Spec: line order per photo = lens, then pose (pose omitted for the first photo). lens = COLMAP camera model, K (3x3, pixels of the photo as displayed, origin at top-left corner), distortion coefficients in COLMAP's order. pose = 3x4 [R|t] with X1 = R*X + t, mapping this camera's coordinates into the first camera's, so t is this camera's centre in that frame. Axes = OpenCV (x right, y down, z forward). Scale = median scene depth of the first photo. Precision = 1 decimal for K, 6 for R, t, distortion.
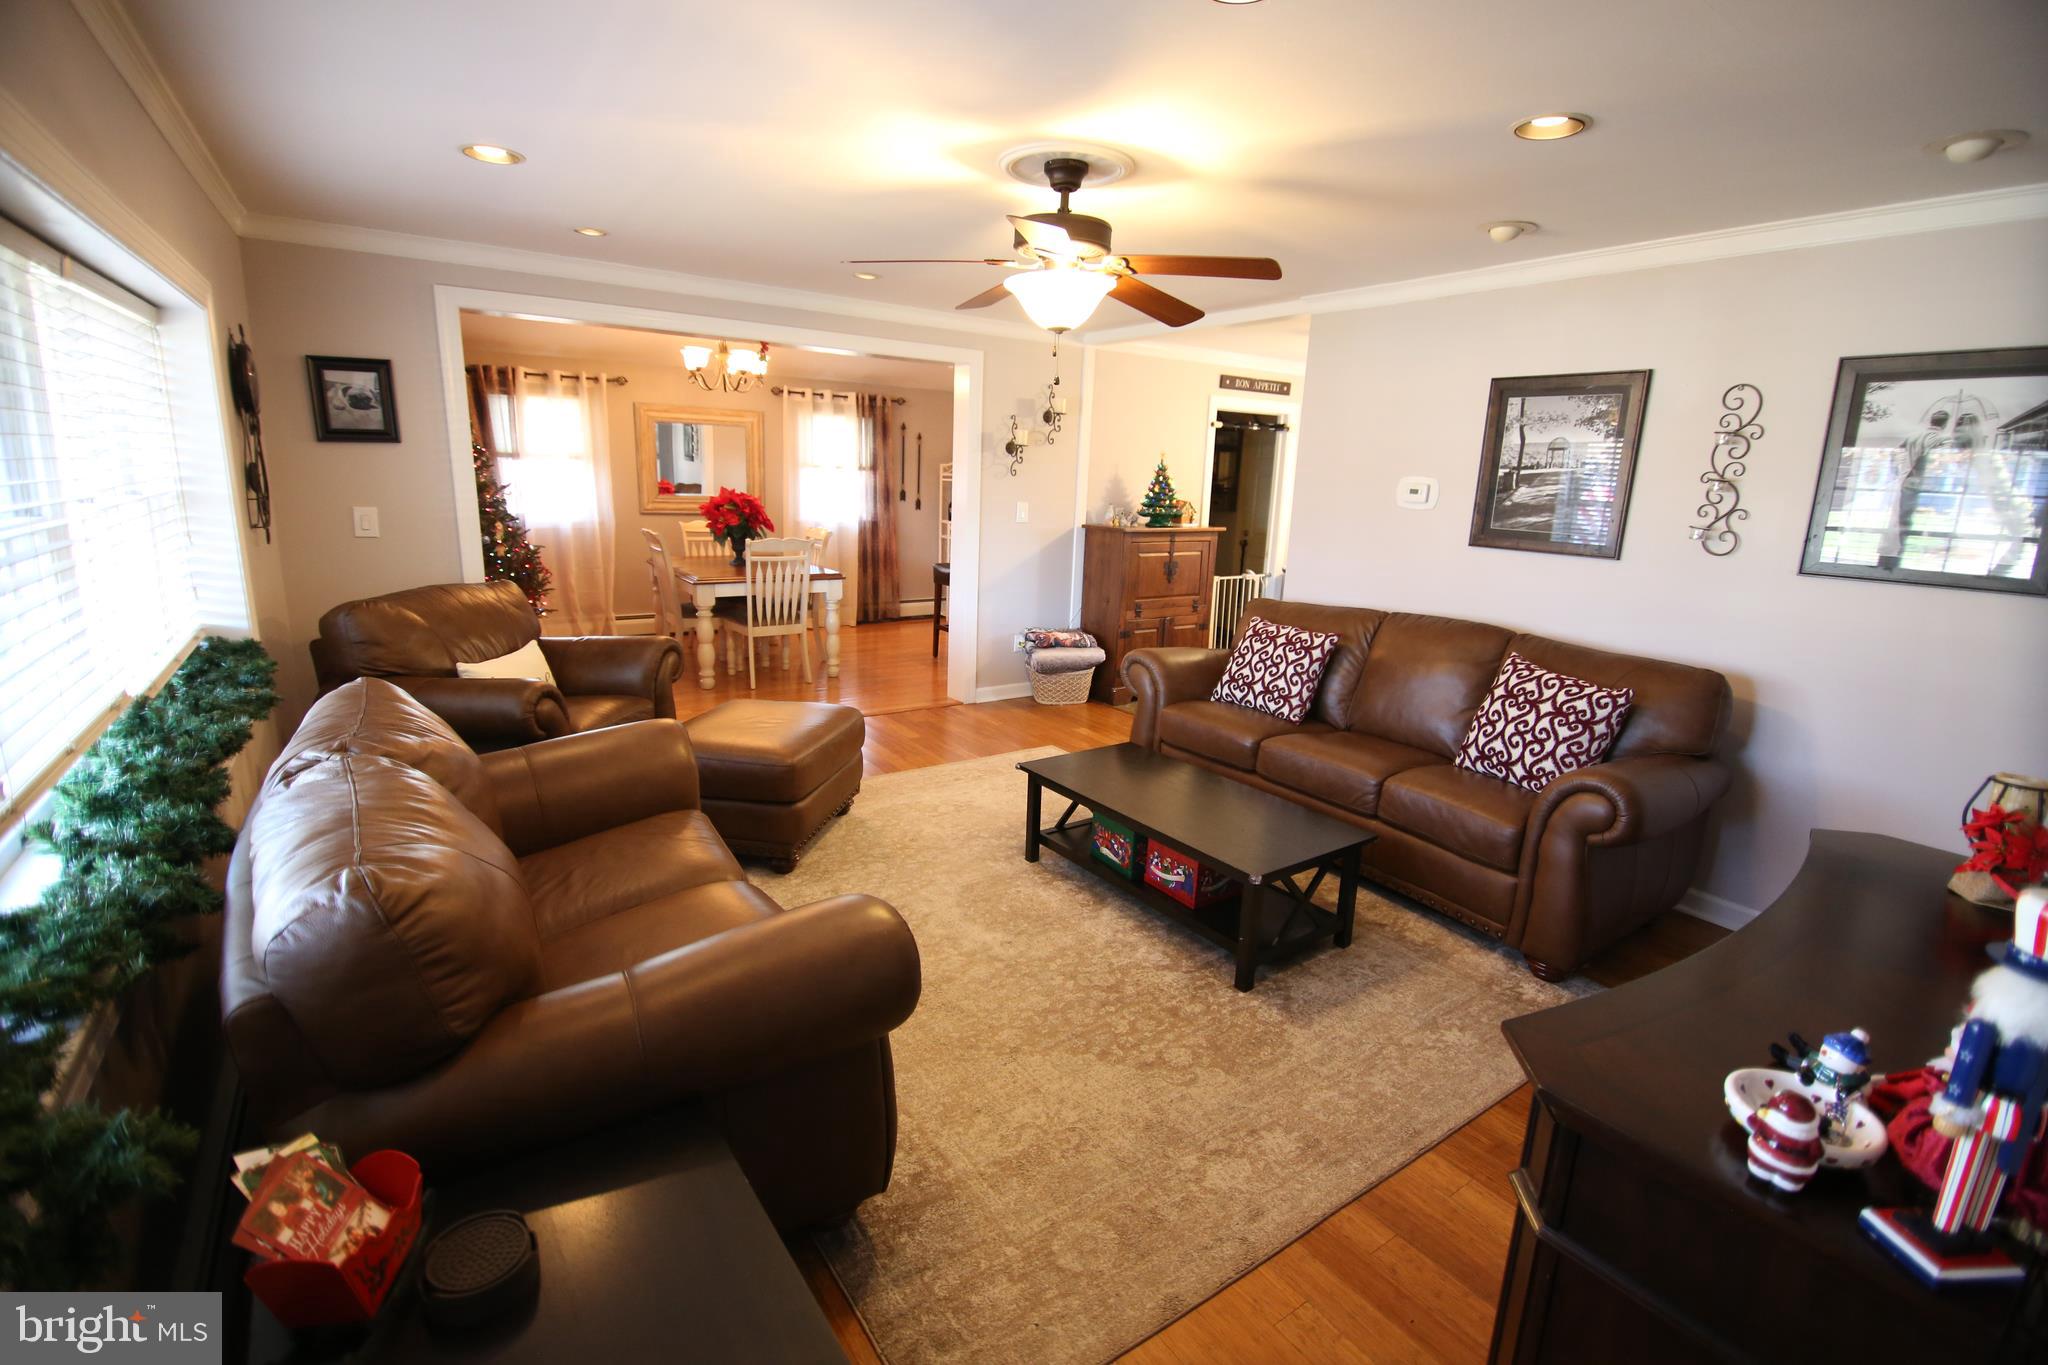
lens RADIAL K [[913.1, 0, 1015.4], [0, 913.1, 682.4], [0, 0, 1]] dist [-0.003785, -0.008895]
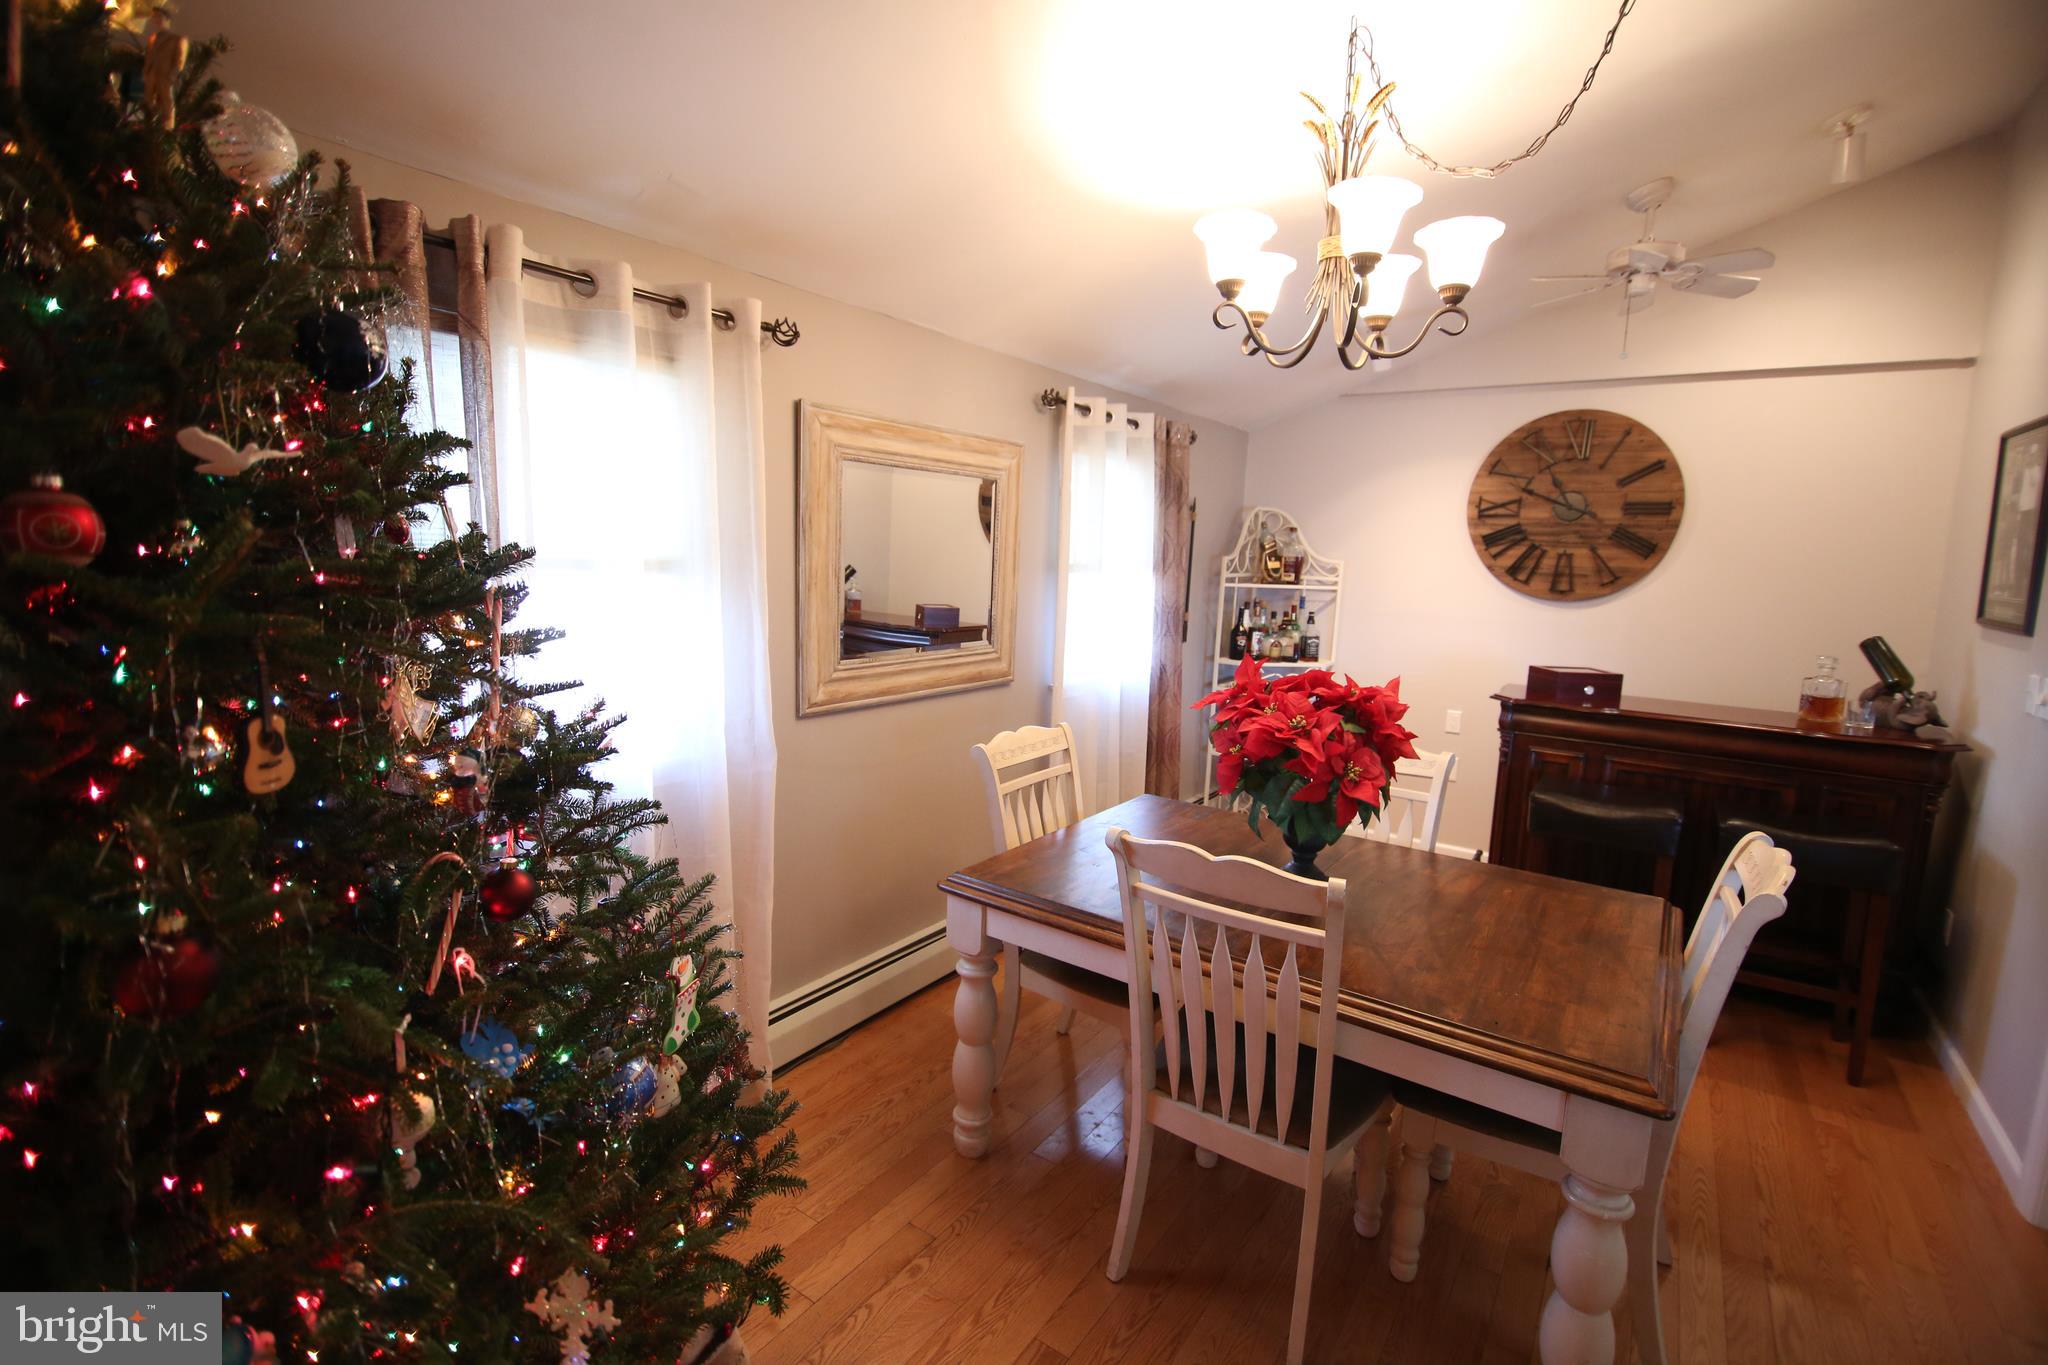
lens RADIAL K [[913.1, 0, 1018.2], [0, 913.1, 679.4], [0, 0, 1]] dist [-0.003785, -0.008895]
pose [[0.935663, -0.057887, 0.348116, -0.400312], [0.084527, 0.994502, -0.061817, -0.150203], [-0.342623, 0.087265, 0.935411, 0.566426]]
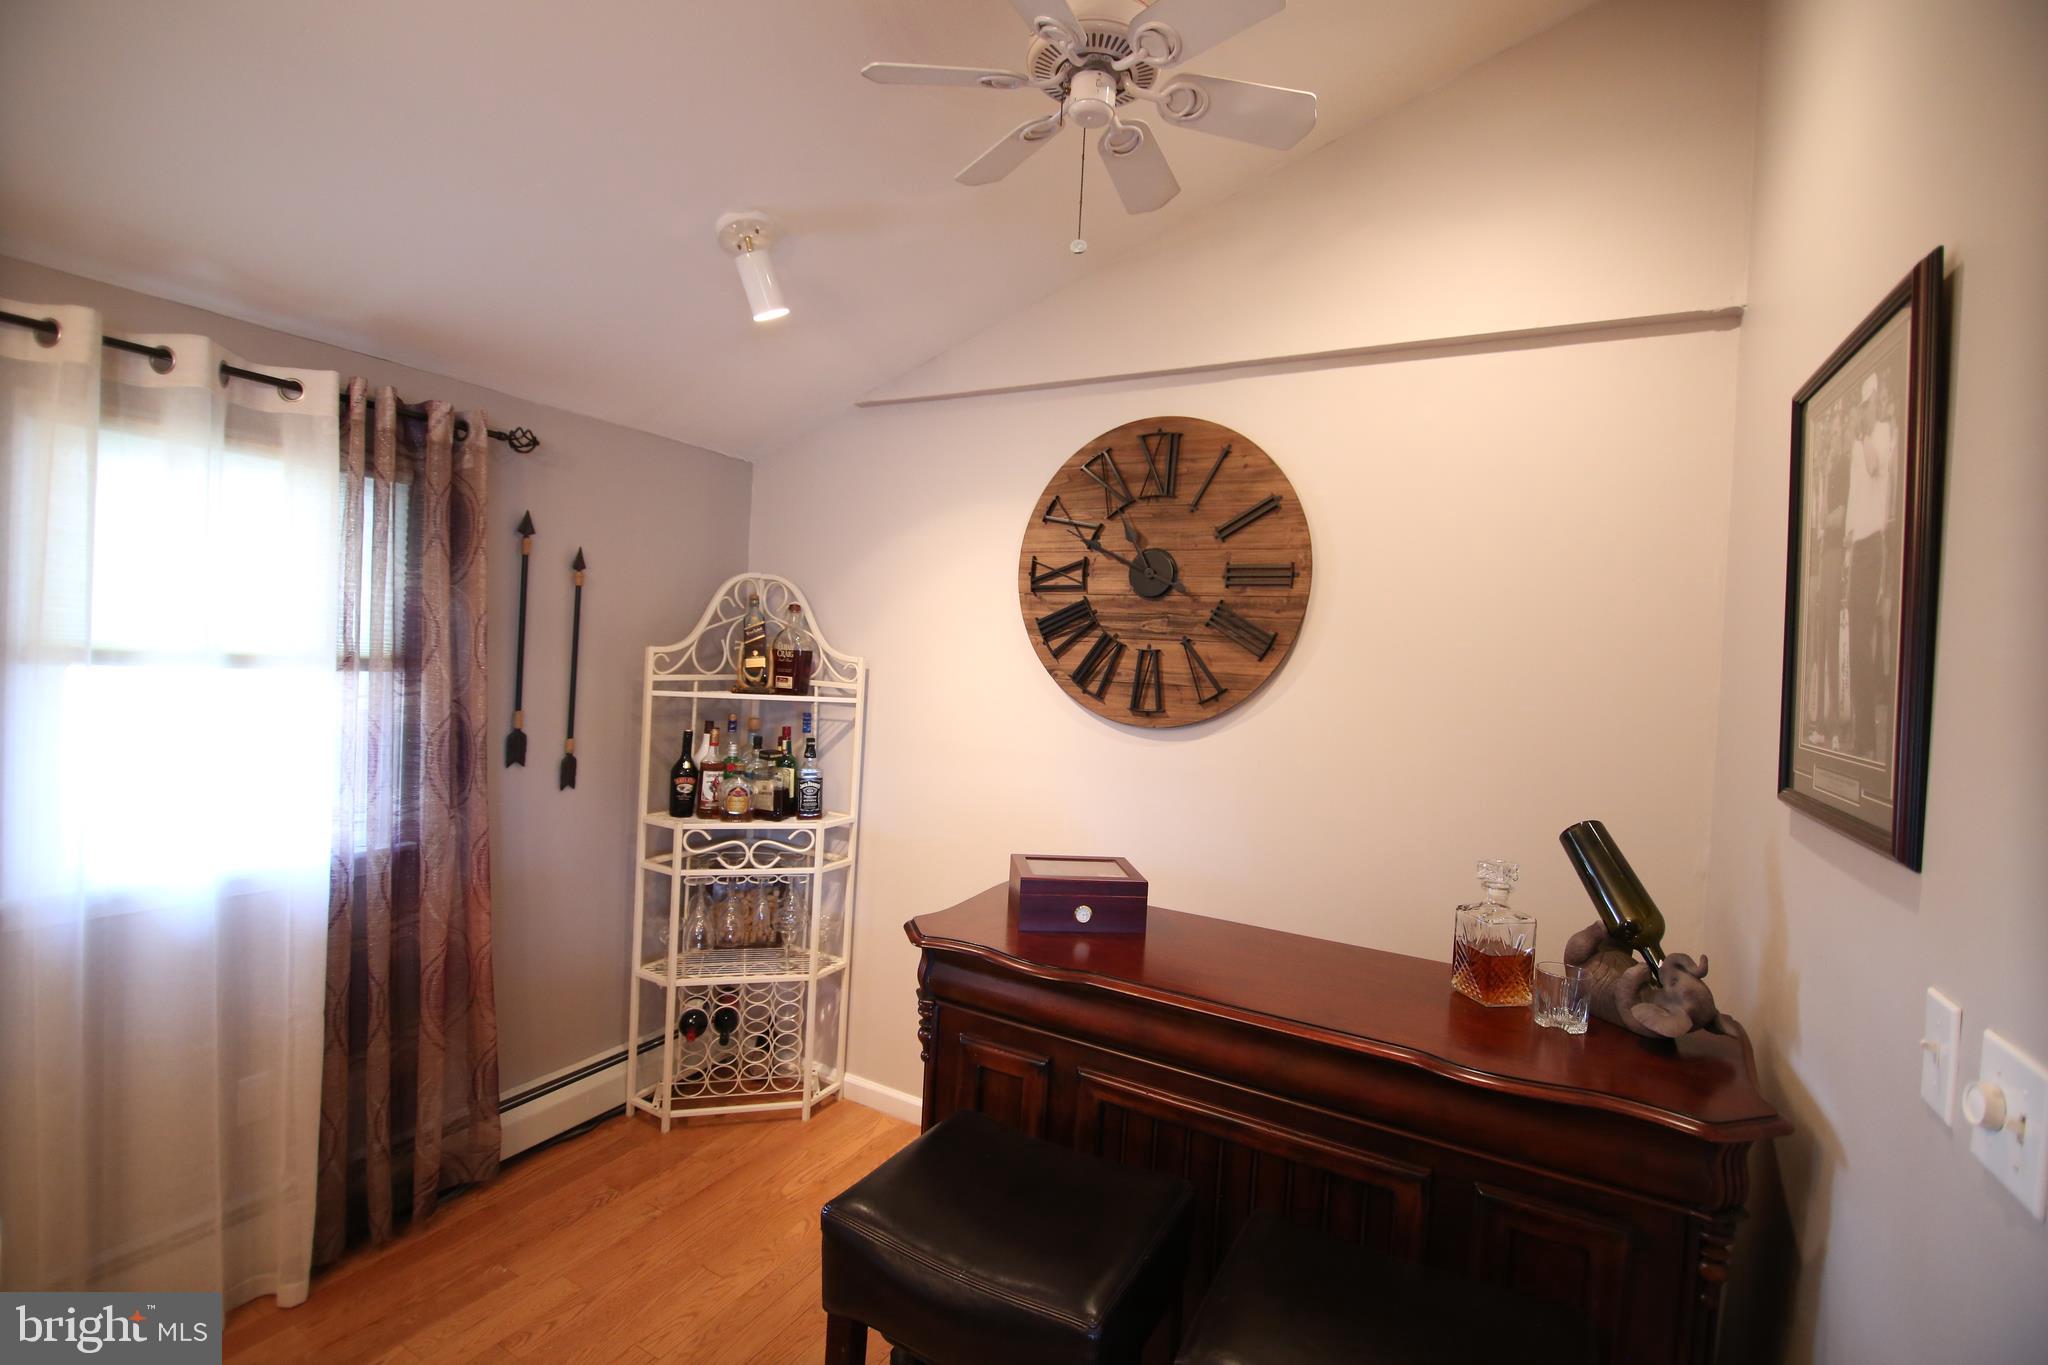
lens RADIAL K [[913.1, 0, 1026.2], [0, 913.1, 674.8], [0, 0, 1]] dist [-0.003785, -0.008895]
pose [[0.888460, -0.000467, 0.458953, -0.115809], [0.087747, 0.981726, -0.168865, -0.168927], [-0.450487, 0.190301, 0.872265, 0.681490]]
